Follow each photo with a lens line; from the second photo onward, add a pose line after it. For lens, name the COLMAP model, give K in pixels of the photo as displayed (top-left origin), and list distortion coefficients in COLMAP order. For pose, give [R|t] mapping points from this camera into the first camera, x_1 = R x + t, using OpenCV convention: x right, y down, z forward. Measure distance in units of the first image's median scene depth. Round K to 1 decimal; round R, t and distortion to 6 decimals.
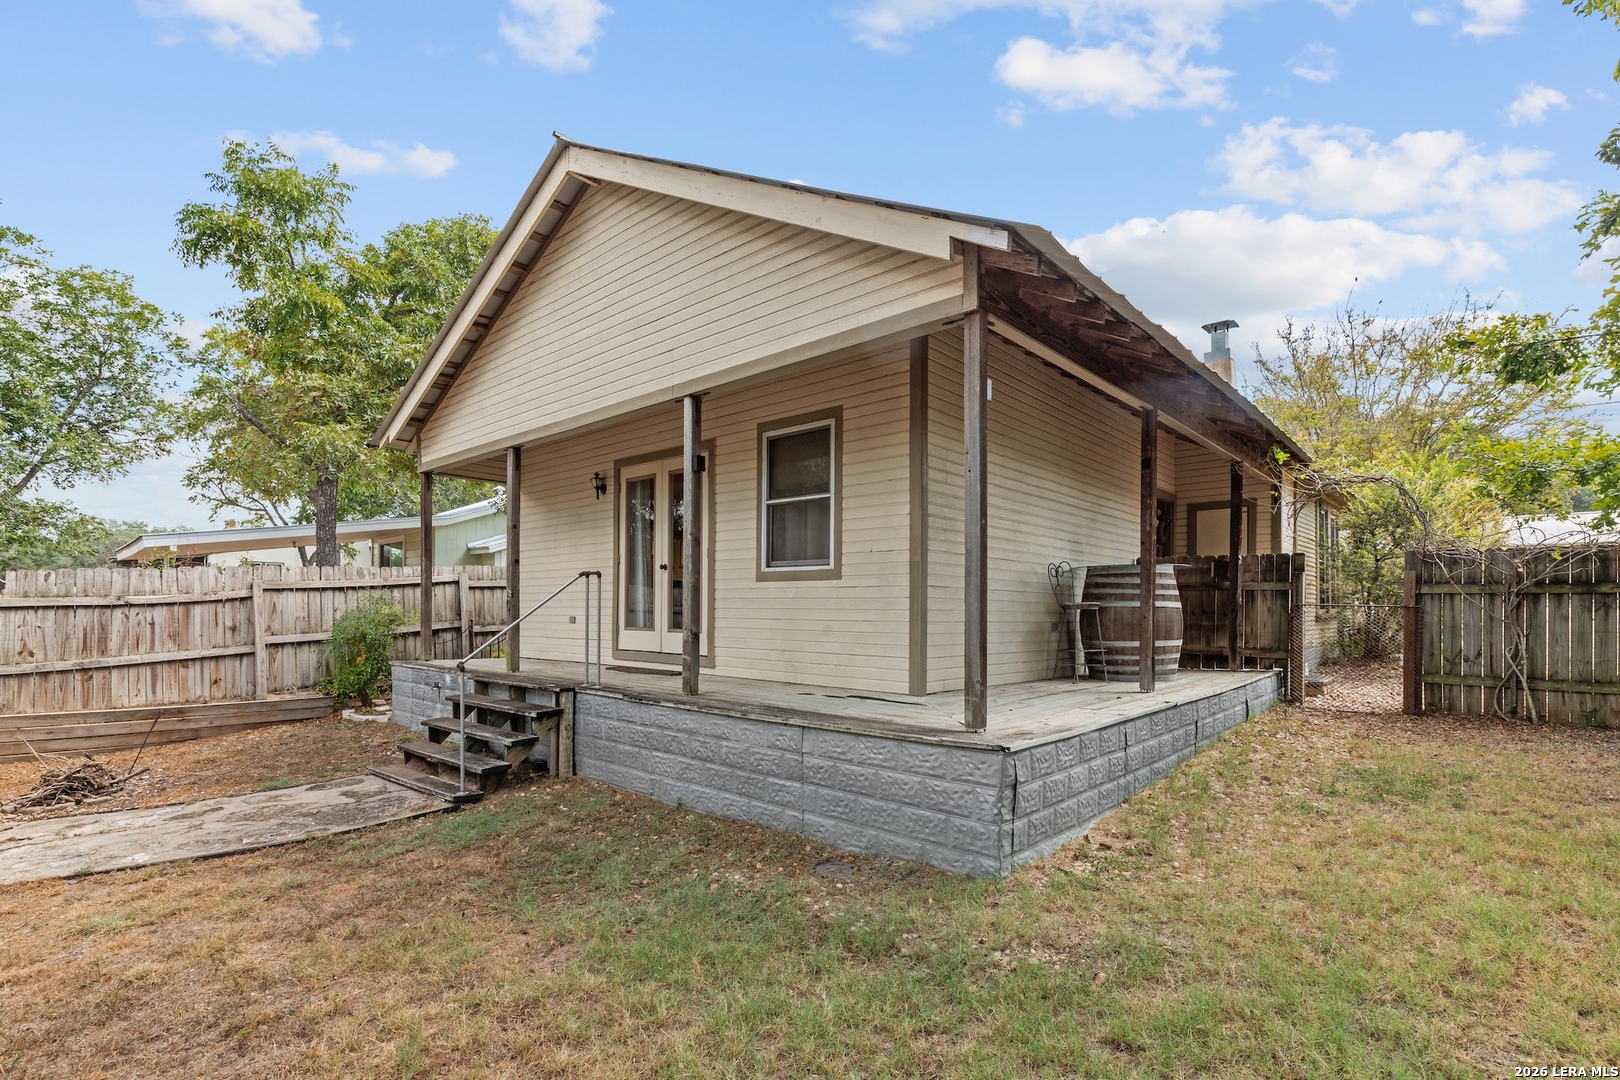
lens RADIAL K [[747.2, 0, 831.6], [0, 747.2, 613.3], [0, 0, 1]] dist [0.007301, -0.000044]
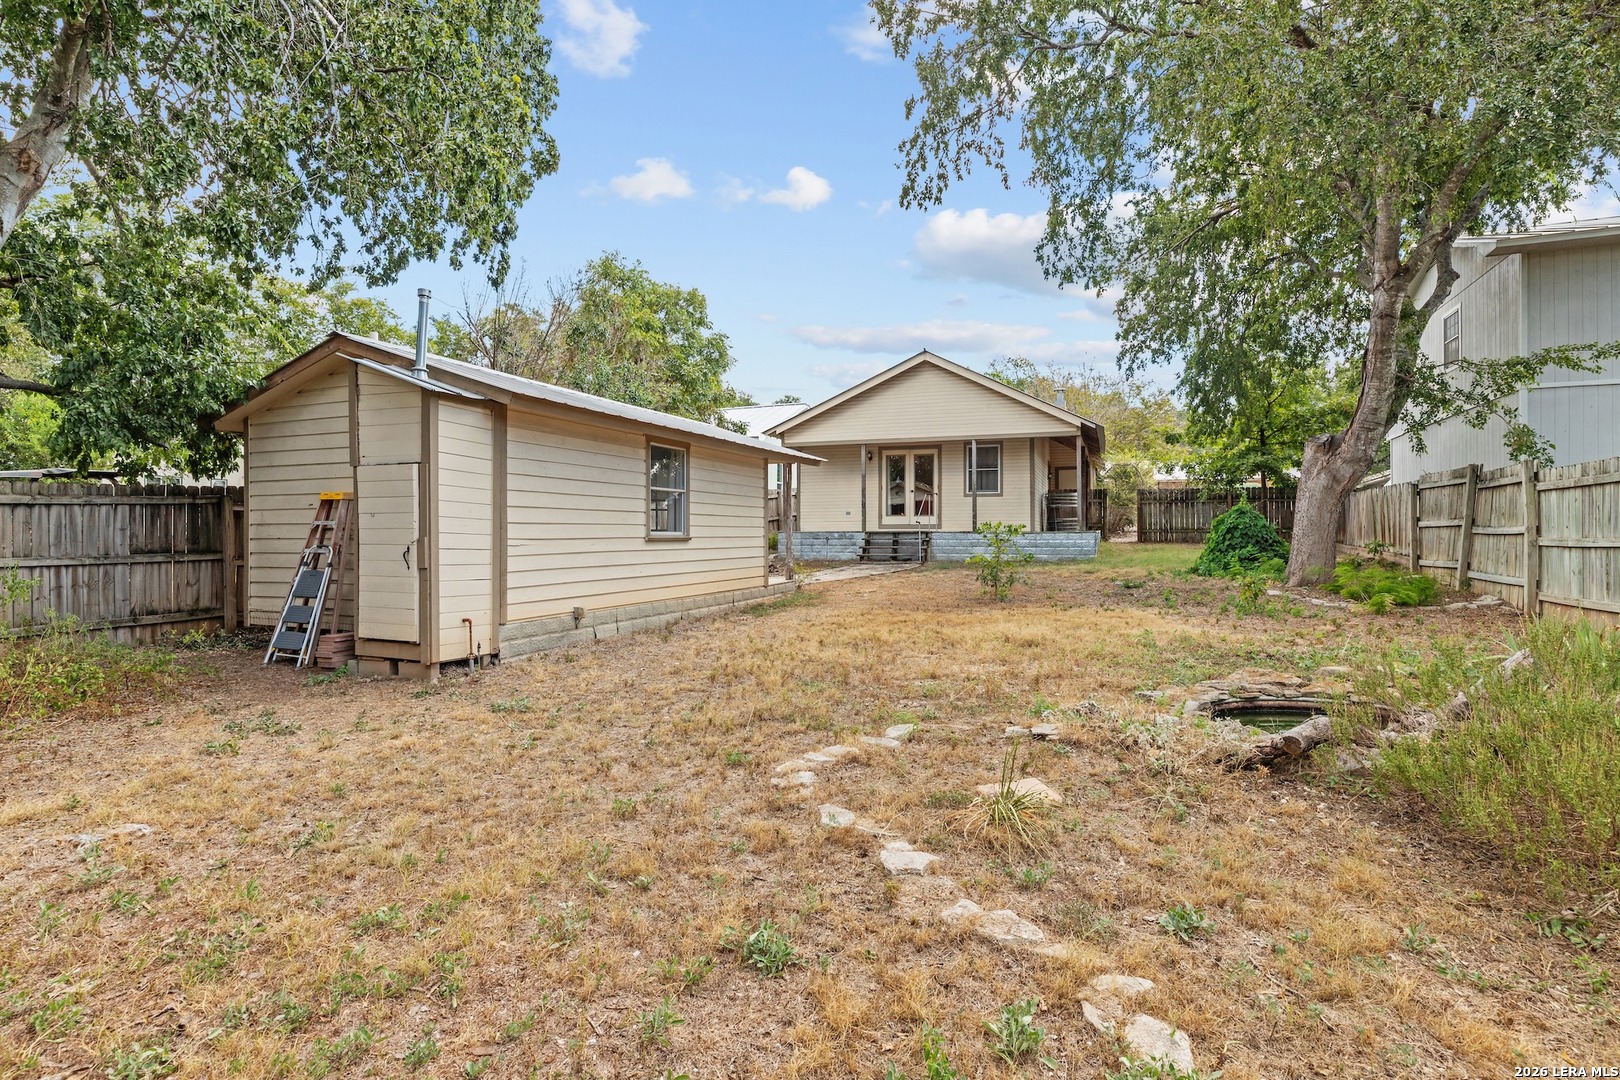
lens RADIAL K [[891.0, 0, 803.8], [0, 891.0, 535.8], [0, 0, 1]] dist [0.003521, 0.000163]
pose [[0.920251, -0.006845, 0.391270, -1.717168], [0.008768, 0.999957, -0.003129, 0.095456], [-0.391232, 0.006310, 0.920271, -1.633336]]
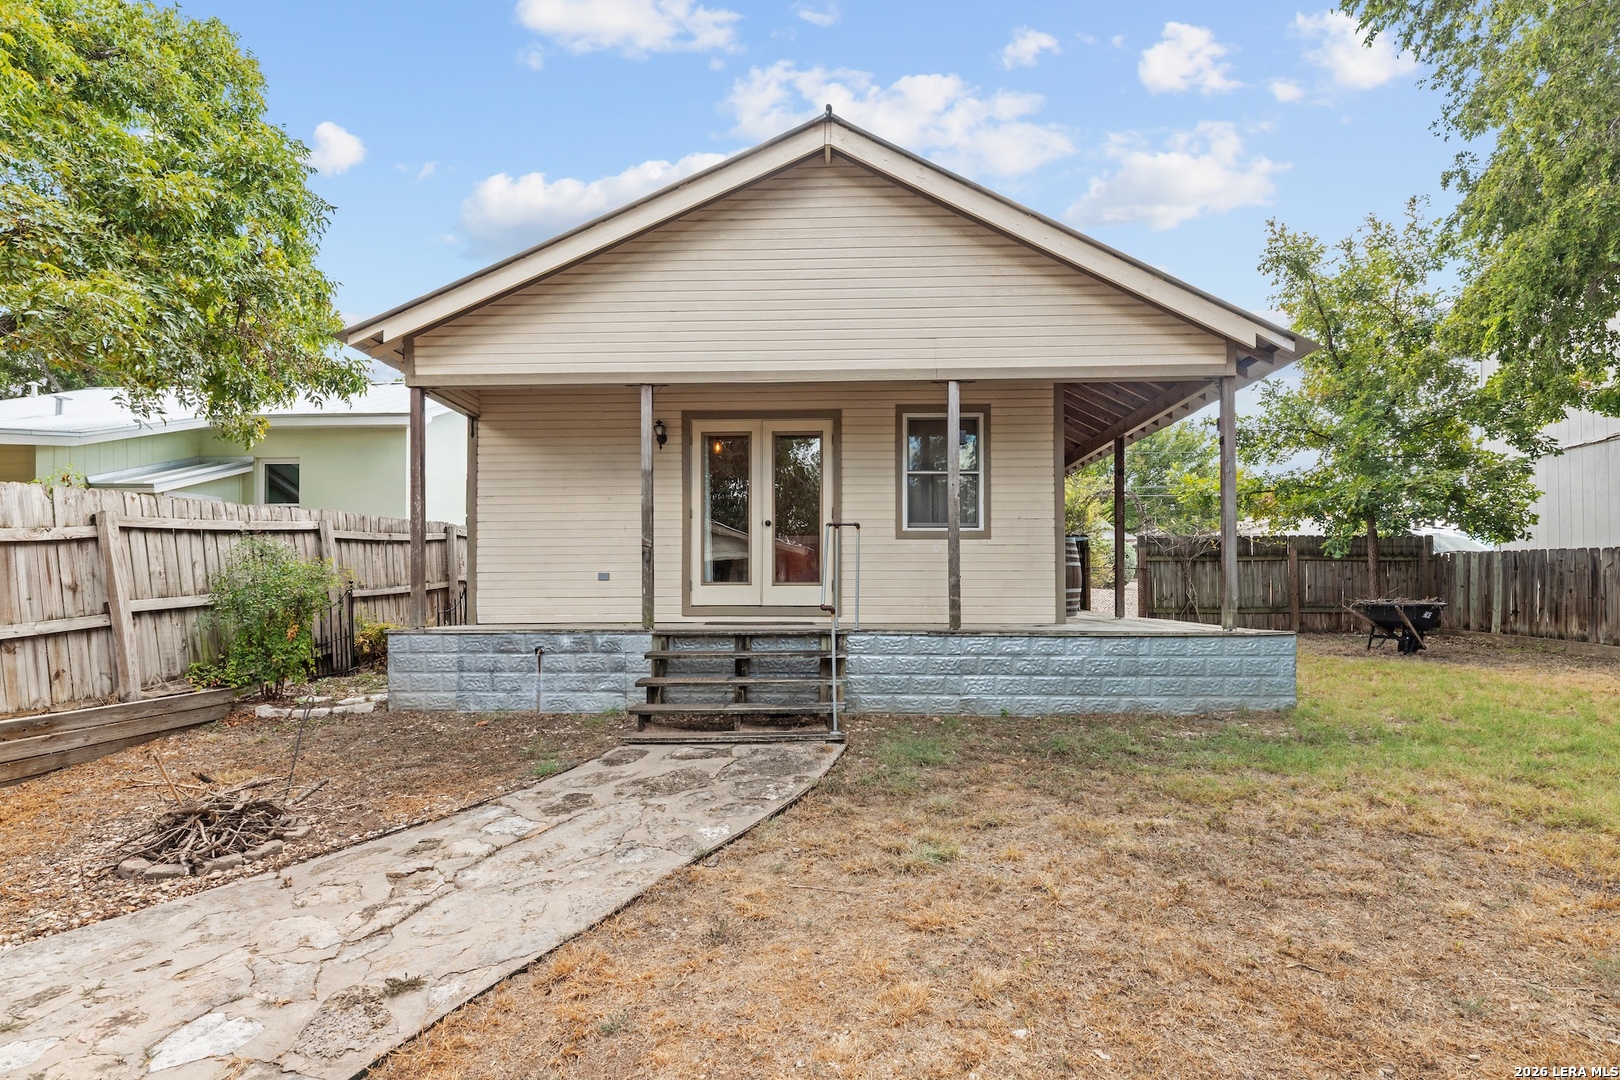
lens RADIAL K [[747.2, 0, 789.6], [0, 747.2, 584.4], [0, 0, 1]] dist [0.007301, -0.000044]
pose [[0.776573, 0.000240, 0.630027, -0.825147], [0.010114, 0.999866, -0.012847, 0.035431], [-0.629946, 0.016349, 0.776467, 0.172123]]
